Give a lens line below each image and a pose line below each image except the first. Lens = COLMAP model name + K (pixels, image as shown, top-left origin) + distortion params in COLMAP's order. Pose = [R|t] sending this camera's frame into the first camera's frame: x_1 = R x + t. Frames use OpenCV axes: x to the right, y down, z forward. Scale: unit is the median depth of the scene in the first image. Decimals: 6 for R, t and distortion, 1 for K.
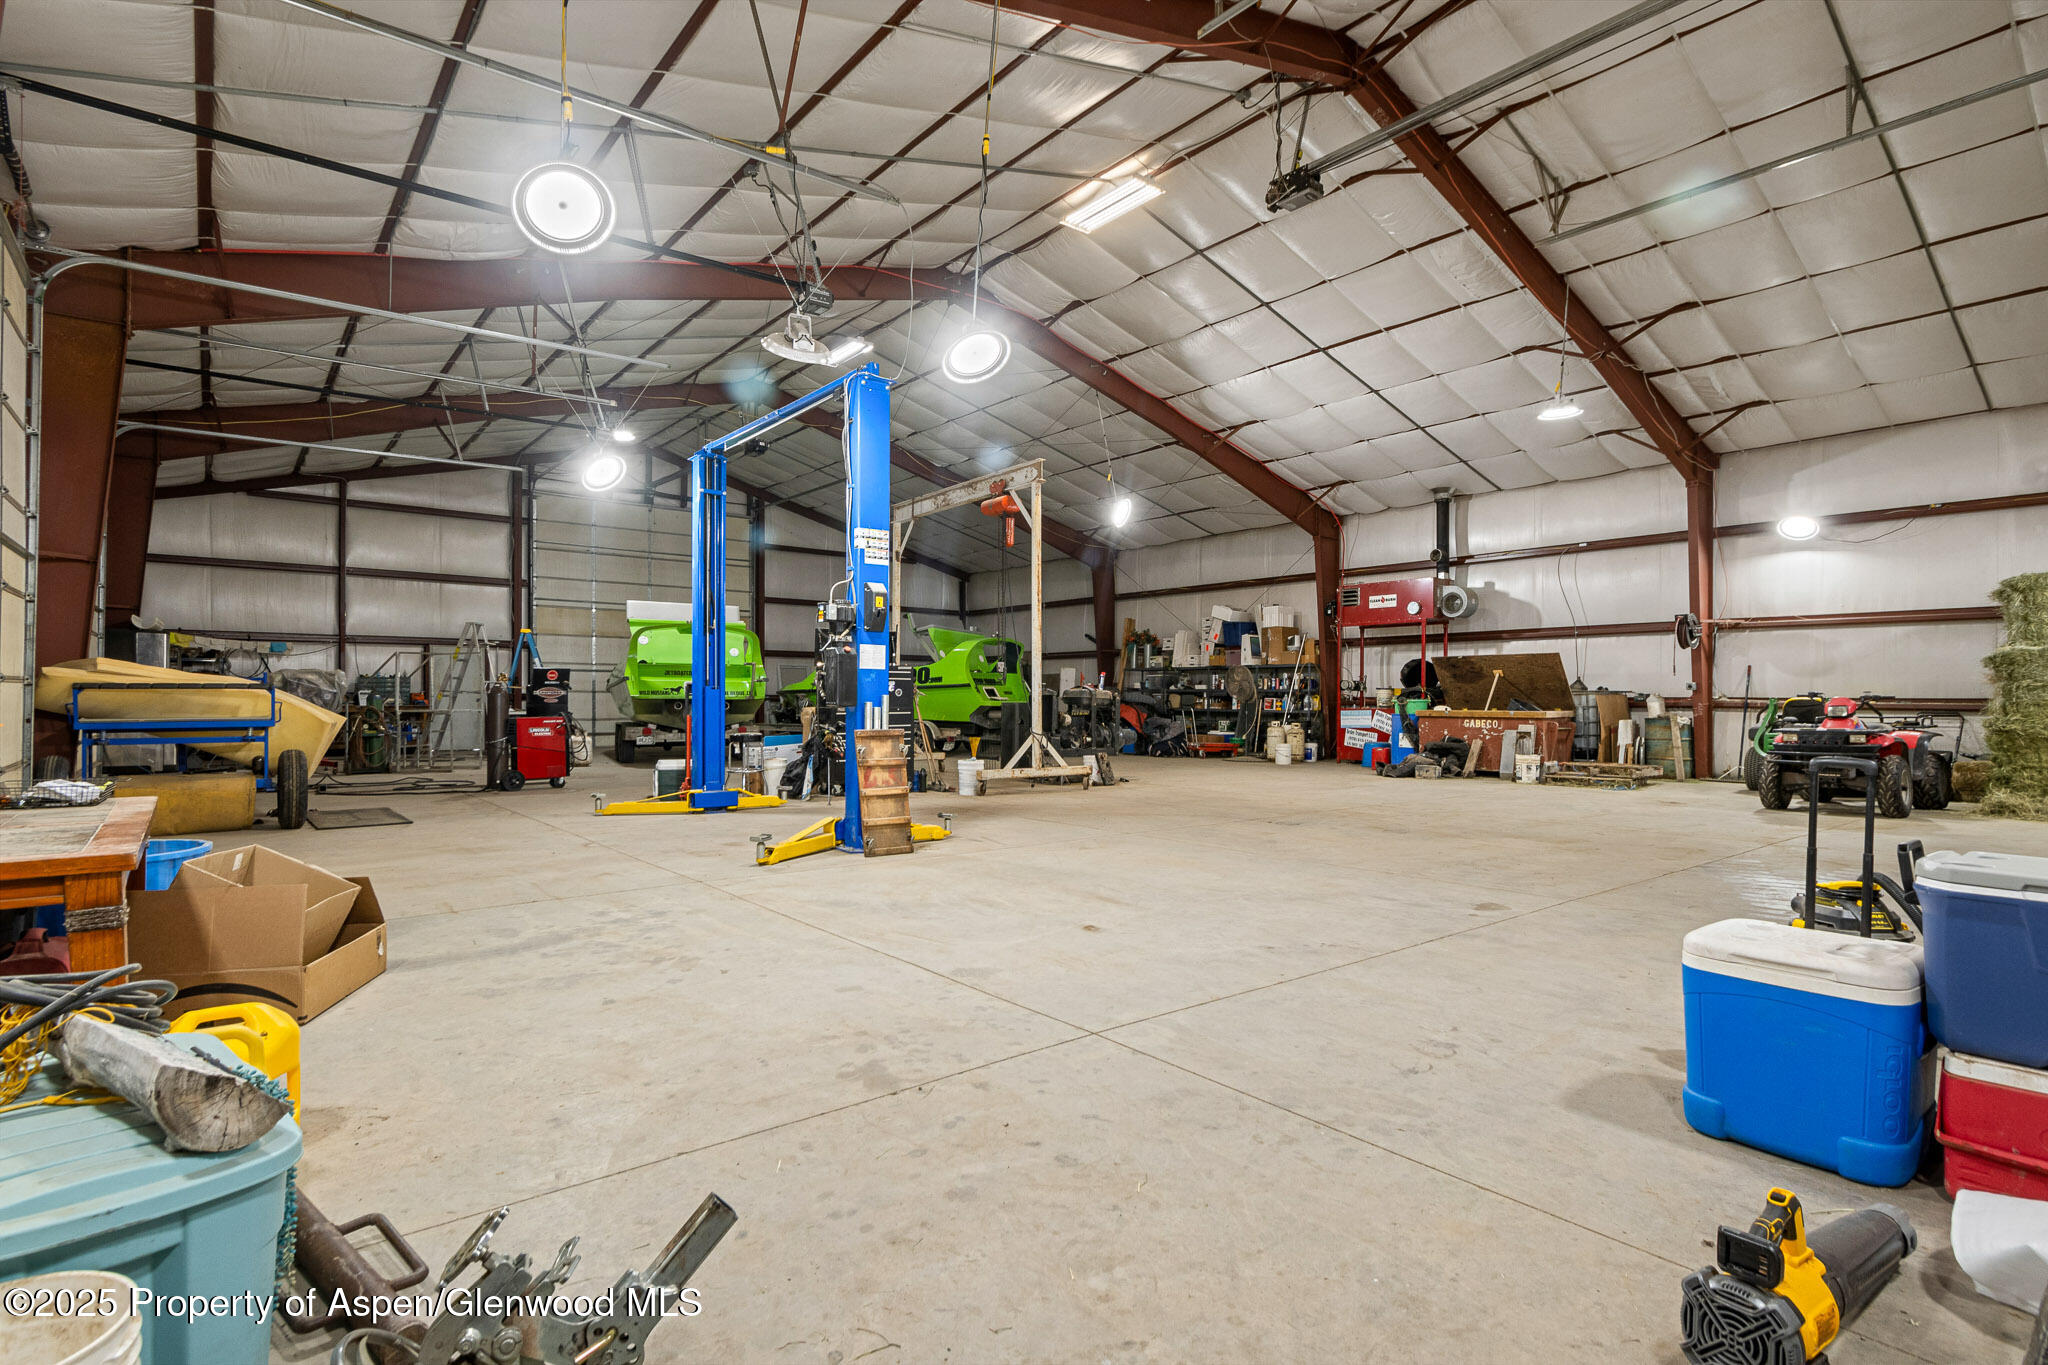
lens RADIAL K [[997.9, 0, 1031.9], [0, 997.9, 689.0], [0, 0, 1]] dist [0.001470, -0.000857]
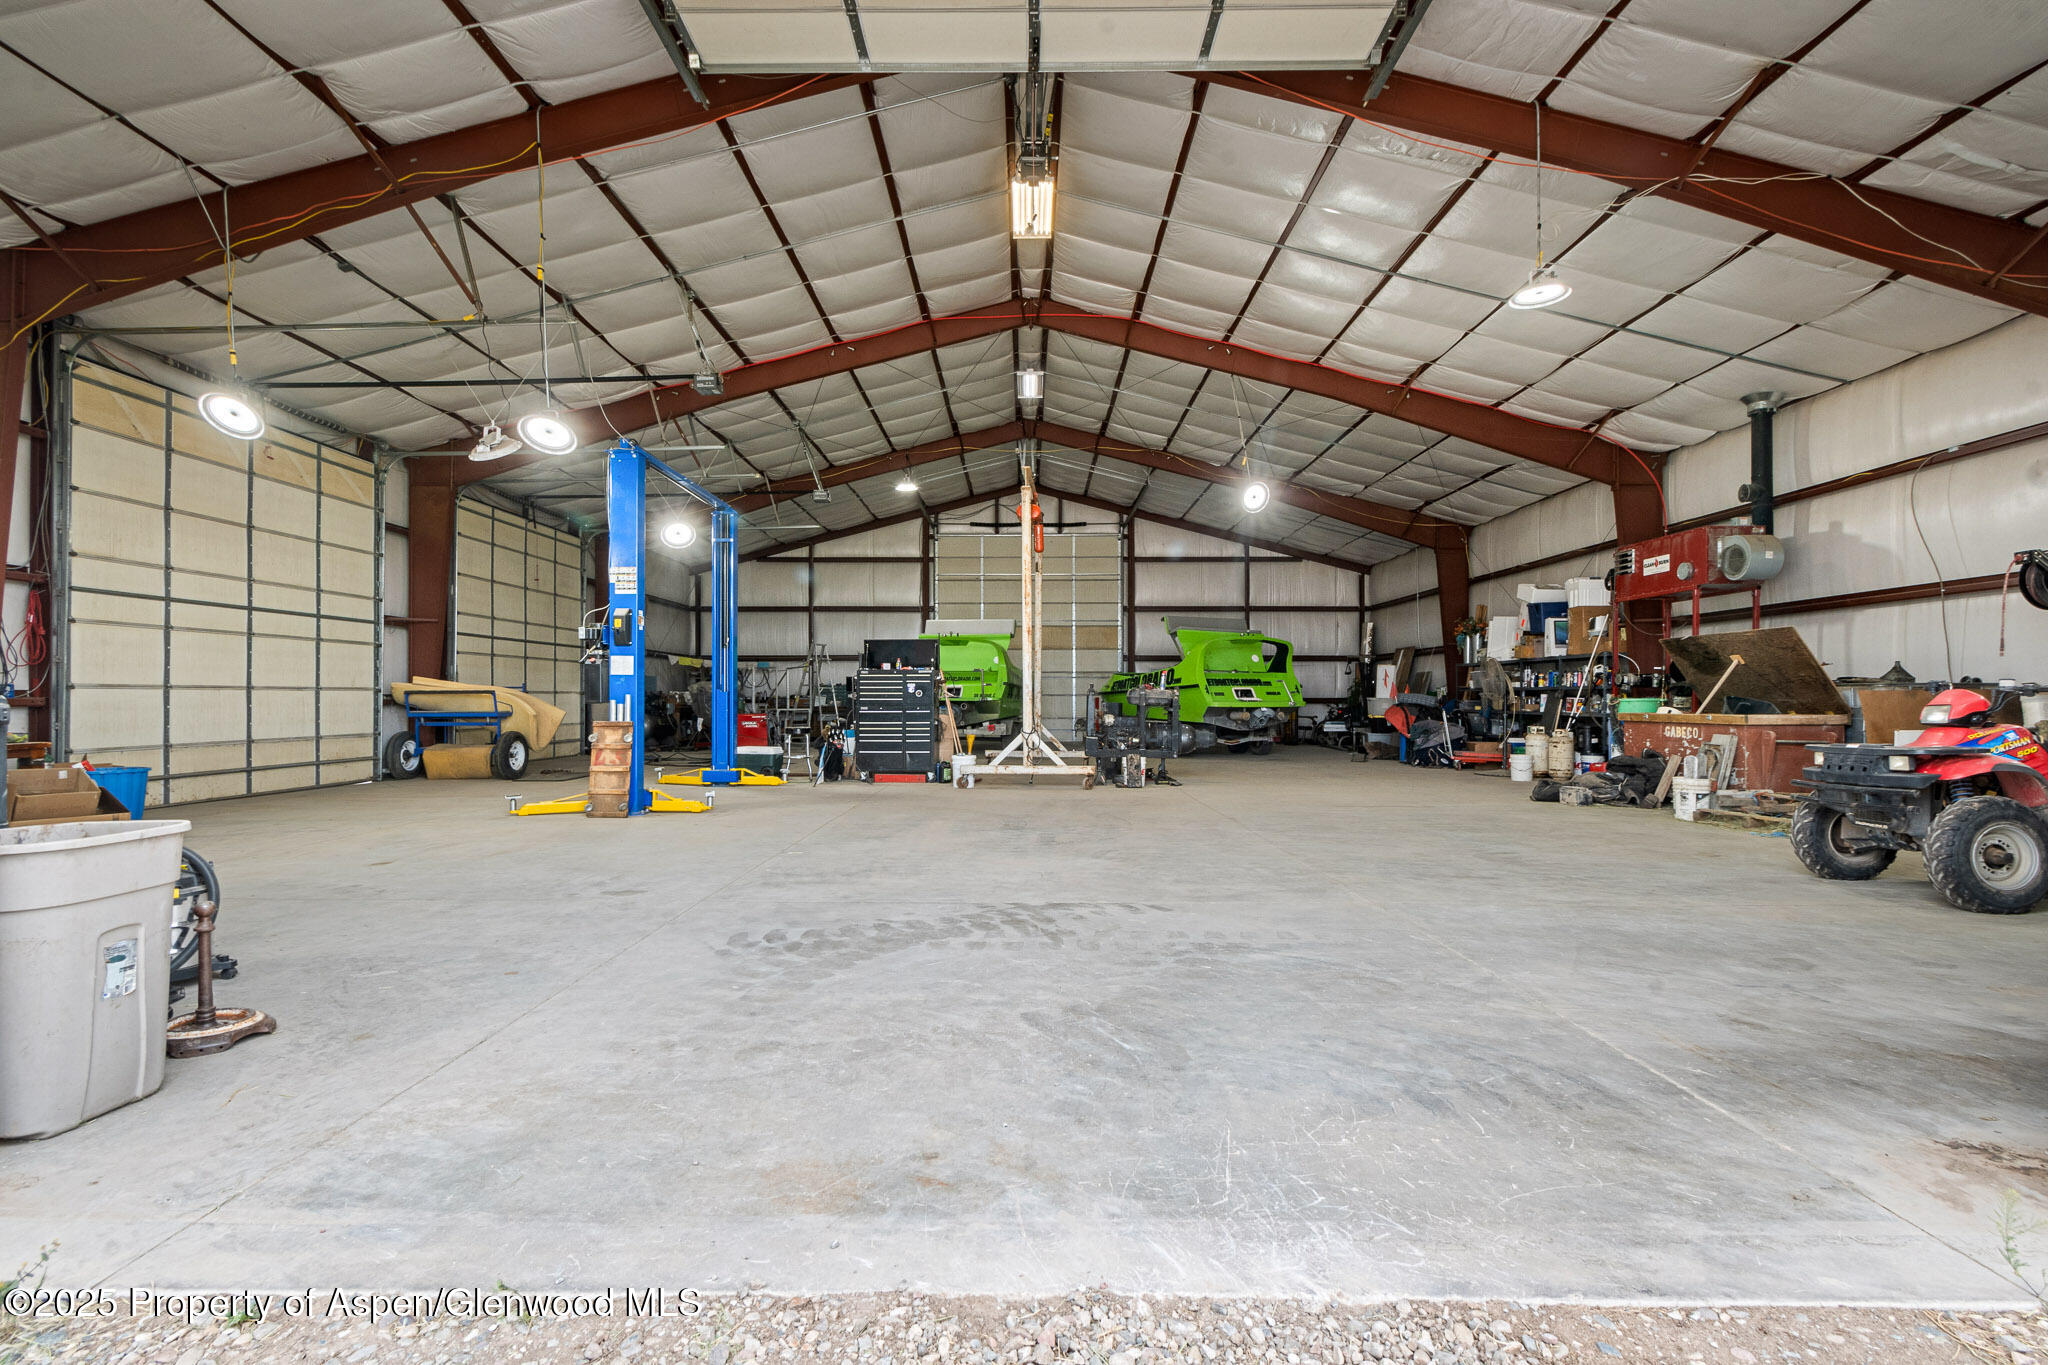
lens RADIAL K [[983.5, 0, 1029.4], [0, 983.5, 689.3], [0, 0, 1]] dist [-0.002811, 0.000122]
pose [[0.772915, -0.009742, -0.634435, 0.457188], [0.007200, 0.999952, -0.006584, 0.004936], [0.634469, 0.000521, 0.772948, 0.150365]]
